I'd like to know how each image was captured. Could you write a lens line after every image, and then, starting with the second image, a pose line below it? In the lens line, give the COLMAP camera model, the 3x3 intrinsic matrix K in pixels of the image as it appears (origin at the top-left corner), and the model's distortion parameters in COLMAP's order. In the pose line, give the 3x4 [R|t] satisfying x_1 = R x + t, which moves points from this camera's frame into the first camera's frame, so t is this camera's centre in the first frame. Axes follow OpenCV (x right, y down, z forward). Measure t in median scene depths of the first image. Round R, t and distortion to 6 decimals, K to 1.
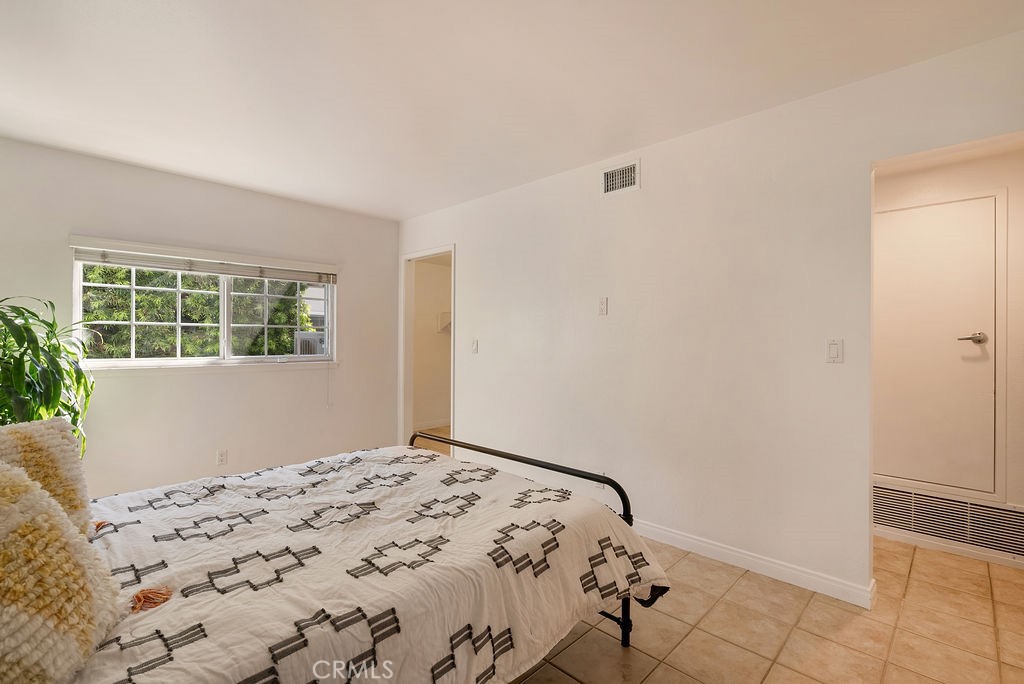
lens RADIAL K [[474.3, 0, 515.2], [0, 474.3, 347.9], [0, 0, 1]] dist [-0.002628, 0.000232]
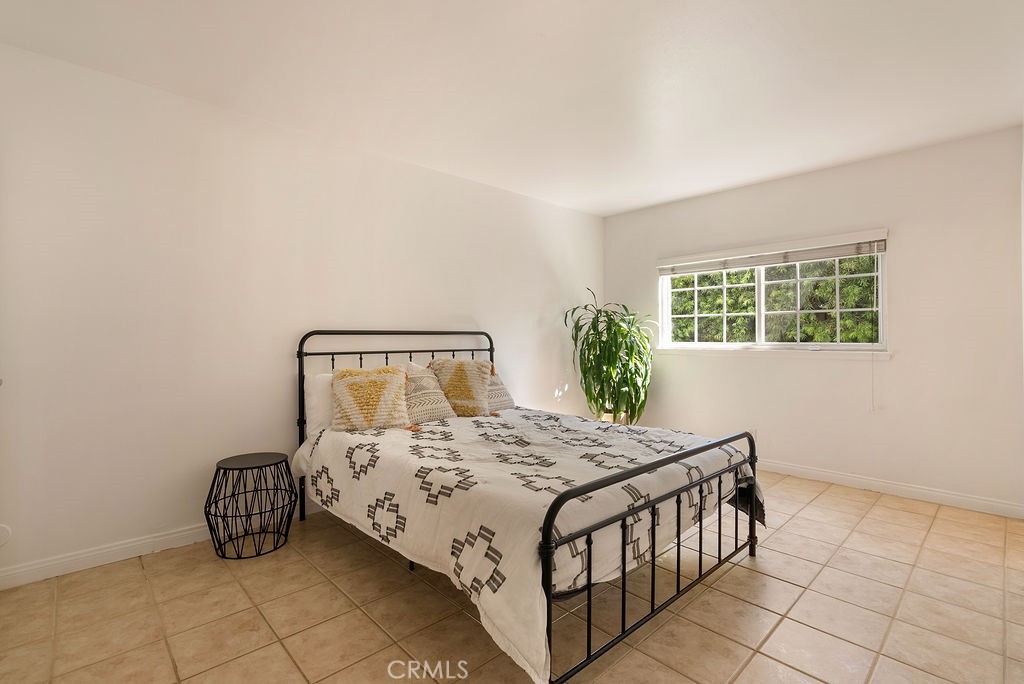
lens RADIAL K [[474.3, 0, 515.2], [0, 474.3, 347.9], [0, 0, 1]] dist [-0.002628, 0.000232]
pose [[-0.054705, 0.017253, -0.998354, 0.530494], [-0.015590, 0.999714, 0.018131, 0.021542], [0.998381, 0.016556, -0.054420, 0.541099]]
